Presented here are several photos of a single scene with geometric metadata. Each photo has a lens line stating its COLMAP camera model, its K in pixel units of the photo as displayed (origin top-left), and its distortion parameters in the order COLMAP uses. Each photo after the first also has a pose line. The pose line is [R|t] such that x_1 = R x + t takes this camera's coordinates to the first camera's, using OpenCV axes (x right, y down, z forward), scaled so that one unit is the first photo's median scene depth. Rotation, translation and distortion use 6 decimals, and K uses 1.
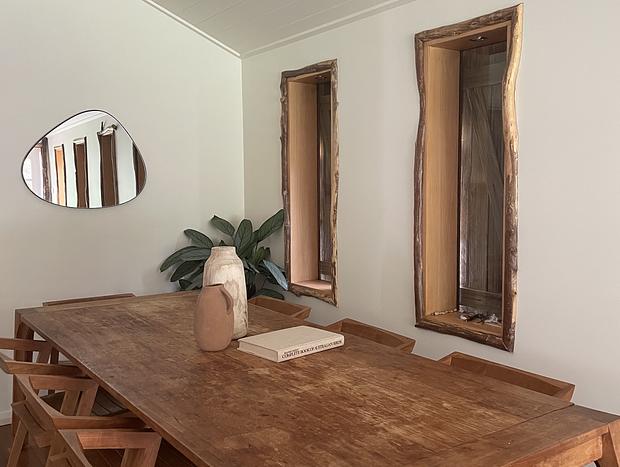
lens RADIAL K [[609.3, 0, 310.0], [0, 609.3, 233.5], [0, 0, 1]] dist [0.108980, -0.141778]
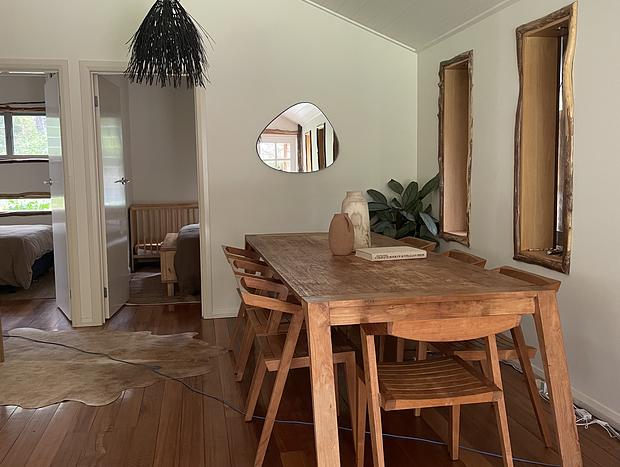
lens RADIAL K [[609.3, 0, 310.0], [0, 609.3, 233.5], [0, 0, 1]] dist [0.108980, -0.141778]
pose [[0.909112, 0.033766, -0.415182, 0.310565], [-0.022178, 0.999219, 0.032704, 0.064592], [0.415962, -0.020524, 0.909151, -0.330021]]
